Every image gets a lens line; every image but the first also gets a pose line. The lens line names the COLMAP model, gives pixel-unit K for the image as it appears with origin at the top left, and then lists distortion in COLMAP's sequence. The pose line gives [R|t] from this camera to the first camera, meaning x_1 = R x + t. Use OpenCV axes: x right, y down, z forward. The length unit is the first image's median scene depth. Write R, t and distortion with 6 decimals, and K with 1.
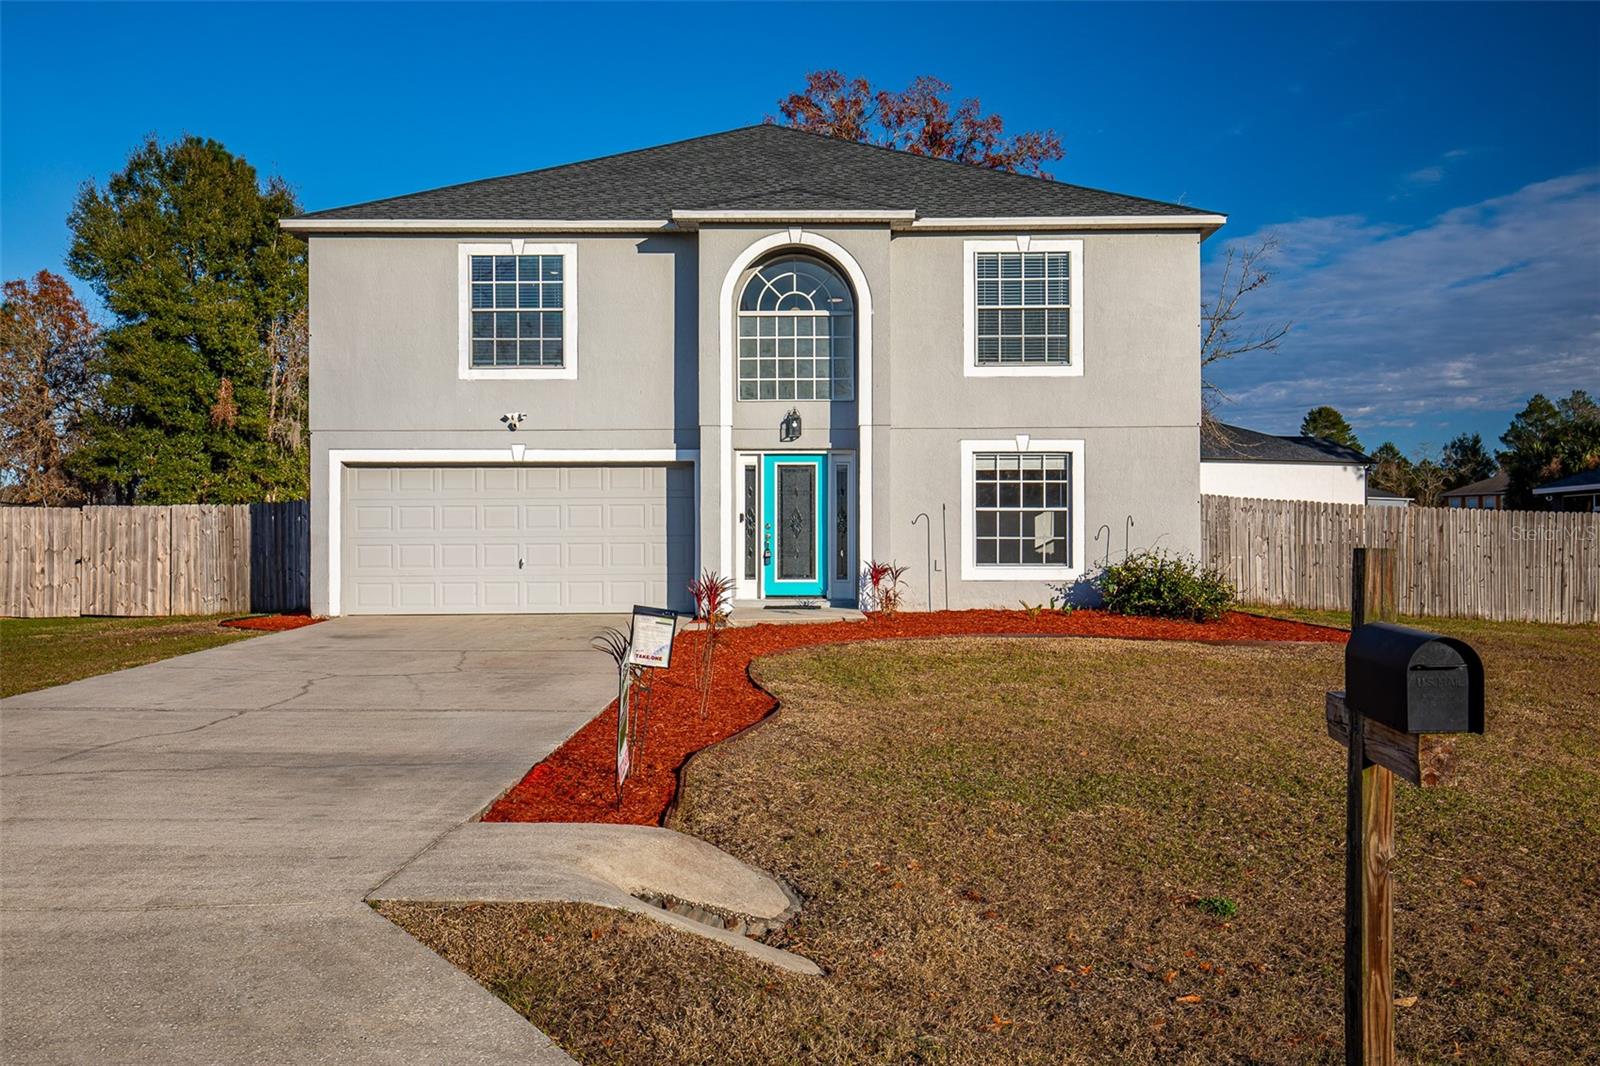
lens RADIAL K [[1471.3, 0, 800.0], [0, 1471.3, 533.0], [0, 0, 1]] dist [0.008376, 0.004087]
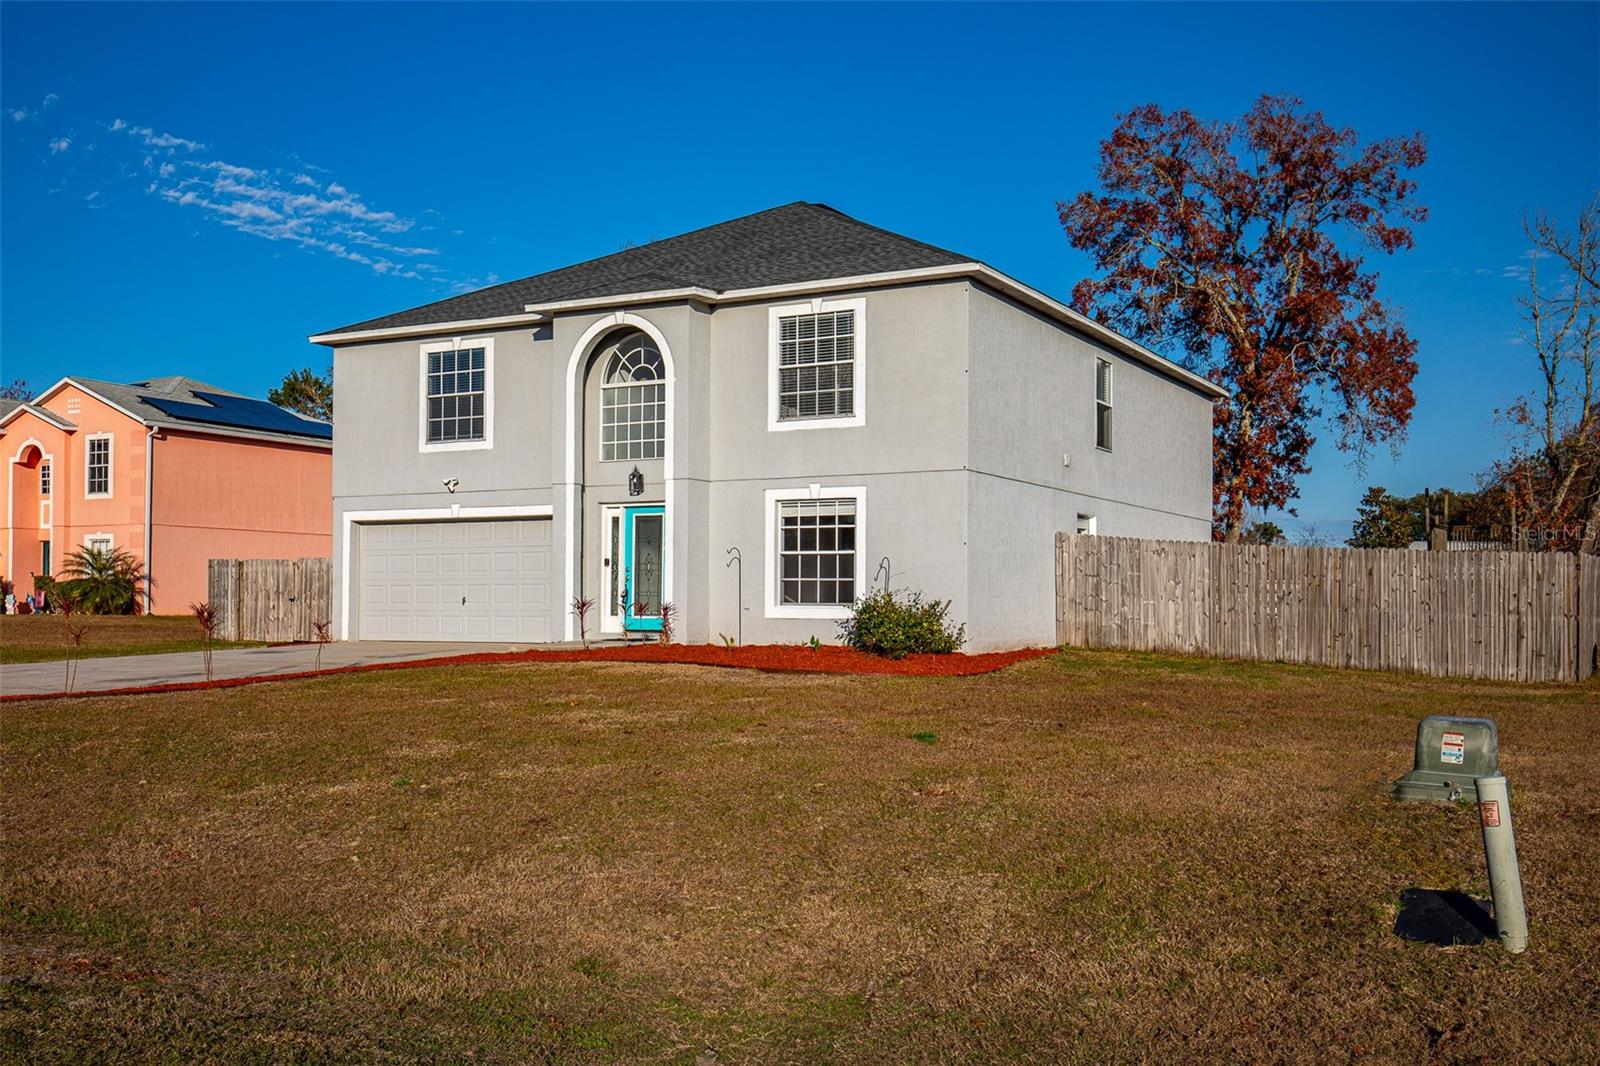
lens RADIAL K [[1558.4, 0, 798.7], [0, 1558.4, 585.2], [0, 0, 1]] dist [0.006080, 0.003393]
pose [[0.874898, 0.000790, -0.484306, 0.690427], [-0.003855, 0.999978, -0.005333, 0.013839], [0.484292, 0.006532, 0.874882, -0.001161]]
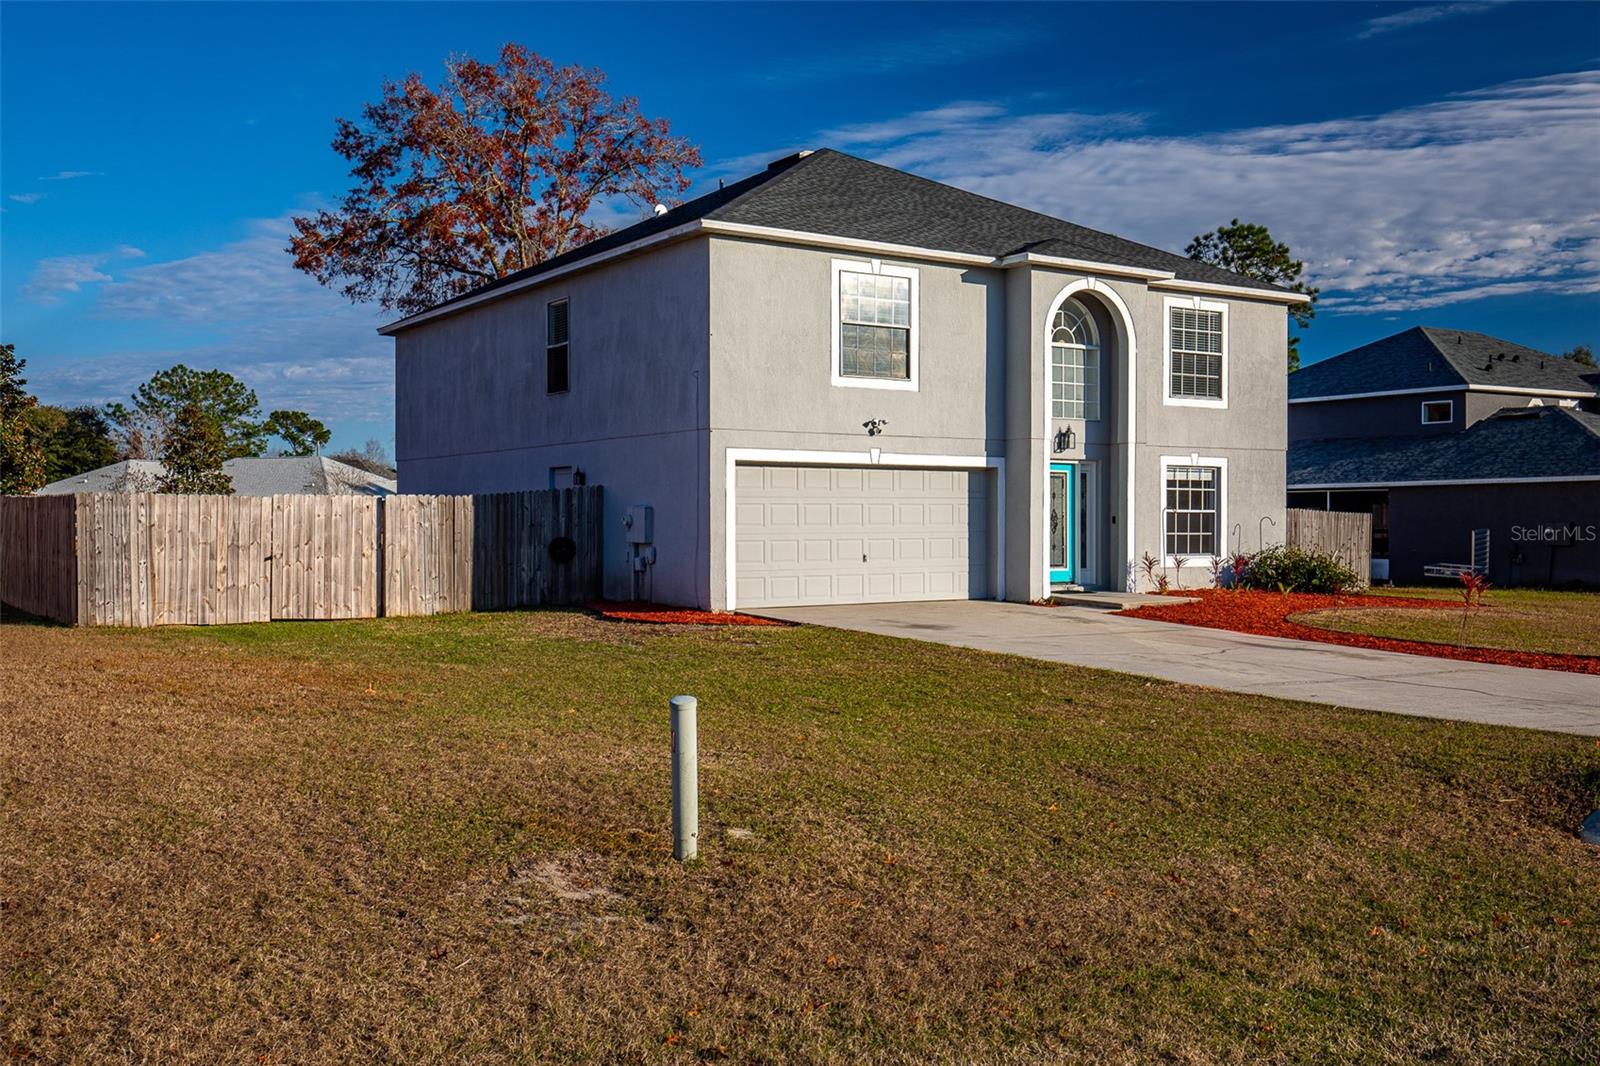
lens RADIAL K [[1519.3, 0, 800.0], [0, 1519.3, 533.0], [0, 0, 1]] dist [-0.000679, -0.001281]
pose [[0.830835, -0.000878, 0.556518, -0.863299], [-0.008673, 0.999857, 0.014524, -0.013388], [-0.556451, -0.016894, 0.830708, 0.095554]]
